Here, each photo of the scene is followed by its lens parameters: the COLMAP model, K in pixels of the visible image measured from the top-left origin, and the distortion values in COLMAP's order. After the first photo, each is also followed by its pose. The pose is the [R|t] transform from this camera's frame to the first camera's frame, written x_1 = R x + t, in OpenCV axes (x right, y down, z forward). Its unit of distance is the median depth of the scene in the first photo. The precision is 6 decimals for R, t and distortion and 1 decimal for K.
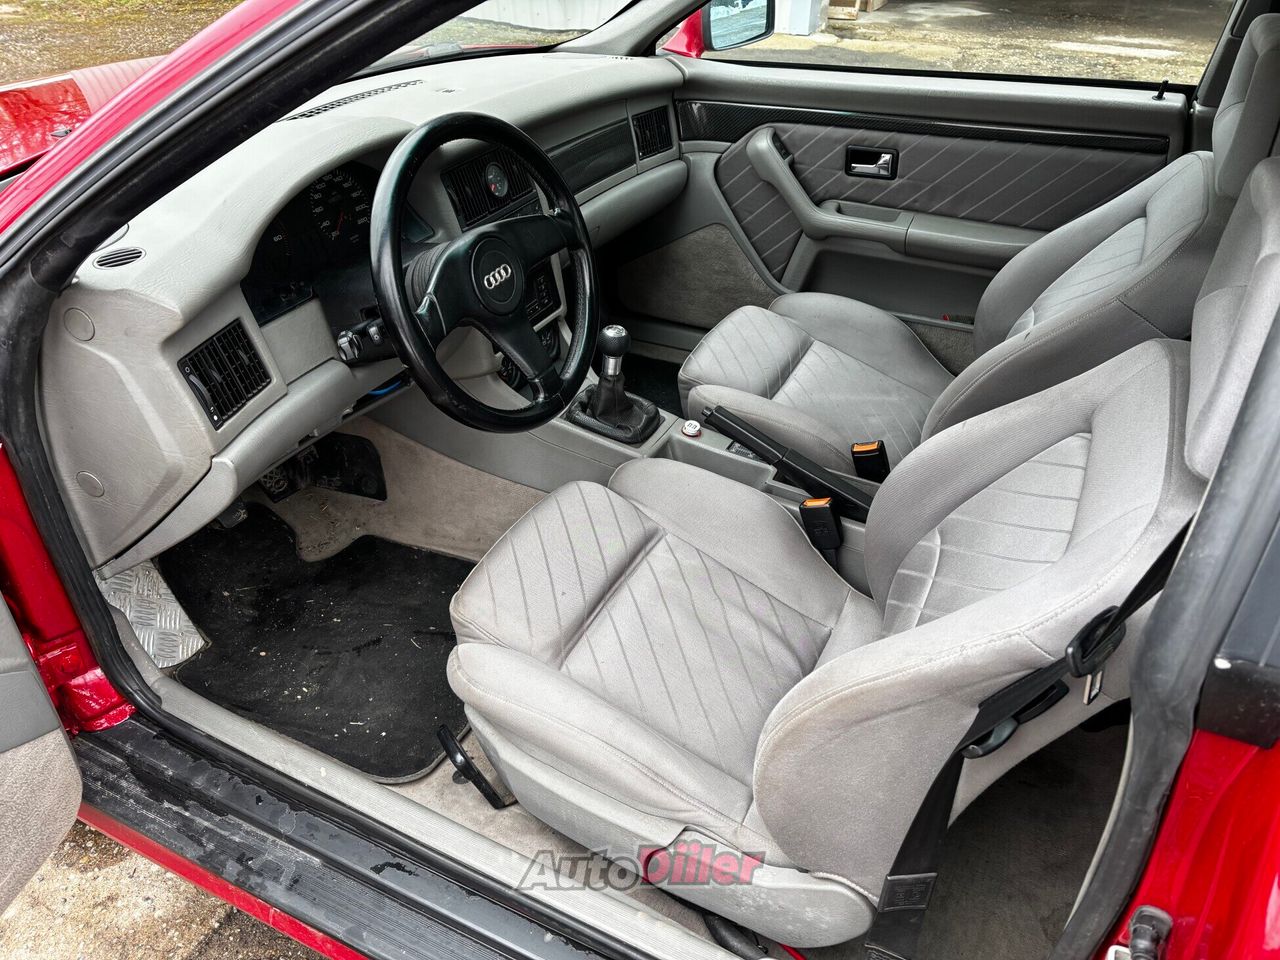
lens RADIAL K [[974.0, 0, 638.5], [0, 974.0, 486.1], [0, 0, 1]] dist [0.049428, -0.059628]
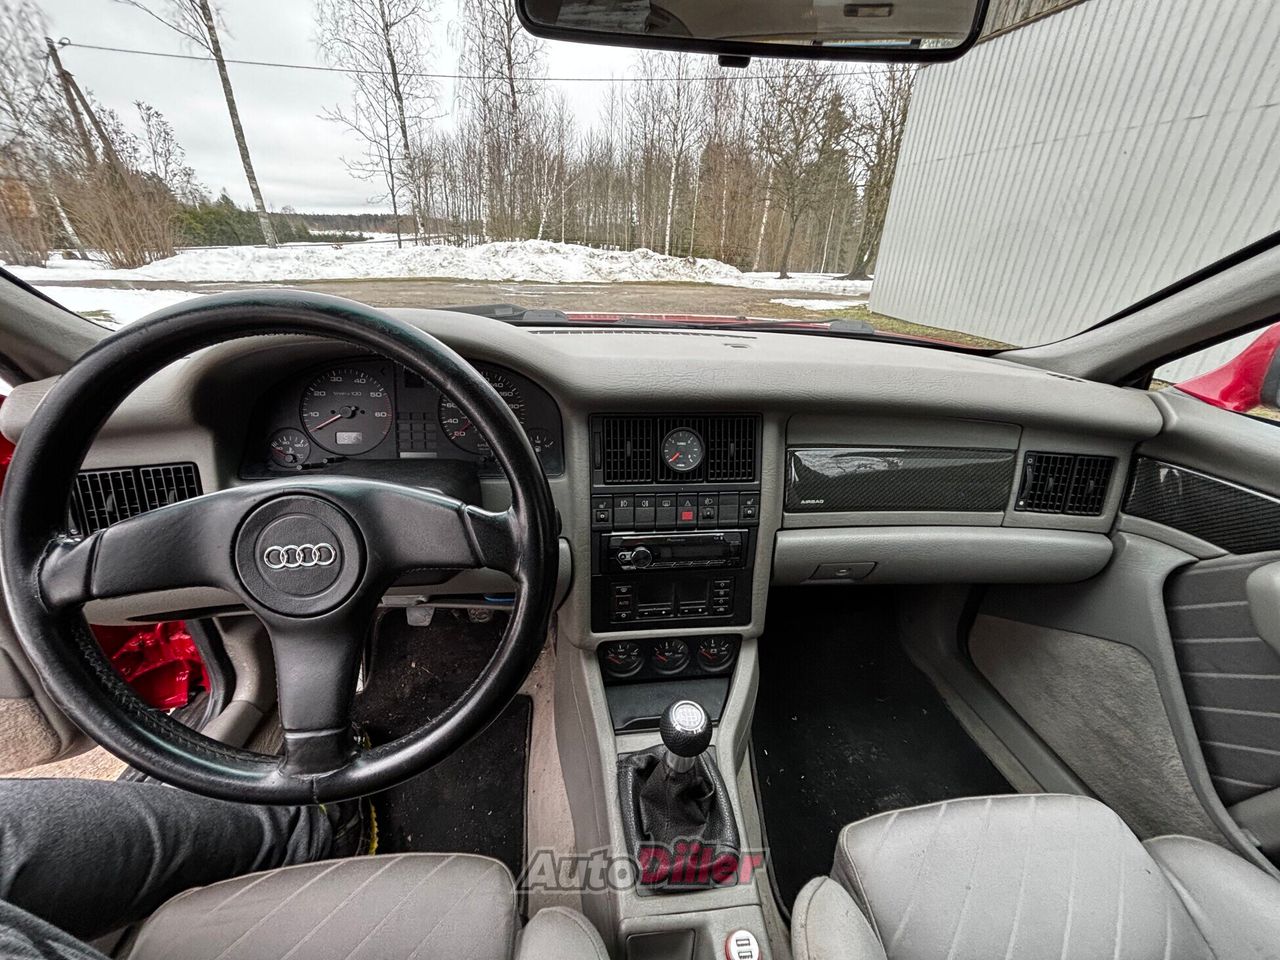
lens RADIAL K [[510.4, 0, 626.2], [0, 510.4, 482.1], [0, 0, 1]] dist [-0.001714, -0.001168]
pose [[0.546032, 0.377665, -0.747809, 0.109501], [-0.503494, 0.861368, 0.067376, -0.226021], [0.669584, 0.339728, 0.660486, 0.545903]]
